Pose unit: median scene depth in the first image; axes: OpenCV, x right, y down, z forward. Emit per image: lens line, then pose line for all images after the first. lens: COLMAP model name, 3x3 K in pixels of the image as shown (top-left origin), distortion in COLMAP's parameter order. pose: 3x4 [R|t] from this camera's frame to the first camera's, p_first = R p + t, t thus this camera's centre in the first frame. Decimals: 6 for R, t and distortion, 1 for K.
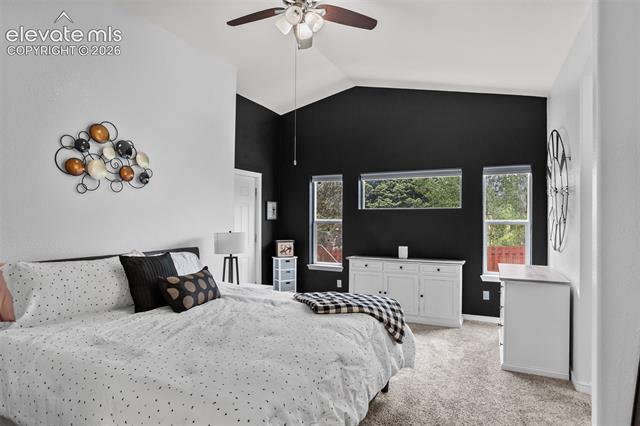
lens RADIAL K [[359.3, 0, 317.9], [0, 359.3, 215.4], [0, 0, 1]] dist [0.000740, 0.000022]
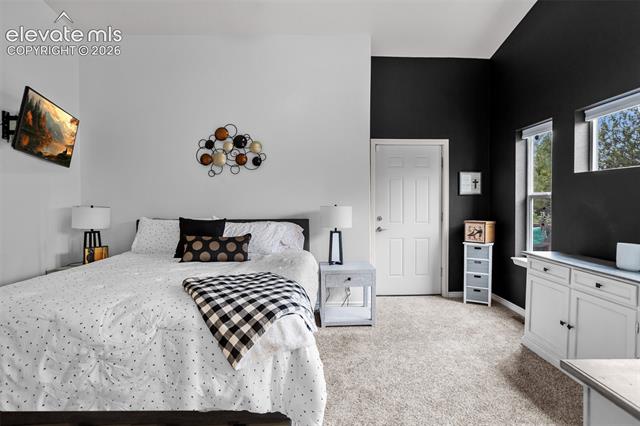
lens RADIAL K [[309.5, 0, 320.4], [0, 309.5, 211.7], [0, 0, 1]] dist [-0.022708, 0.003362]
pose [[0.448742, 0.024095, -0.893337, 0.361222], [0.011407, 0.999401, 0.032686, 0.025213], [0.893589, -0.024858, 0.448198, 0.419801]]
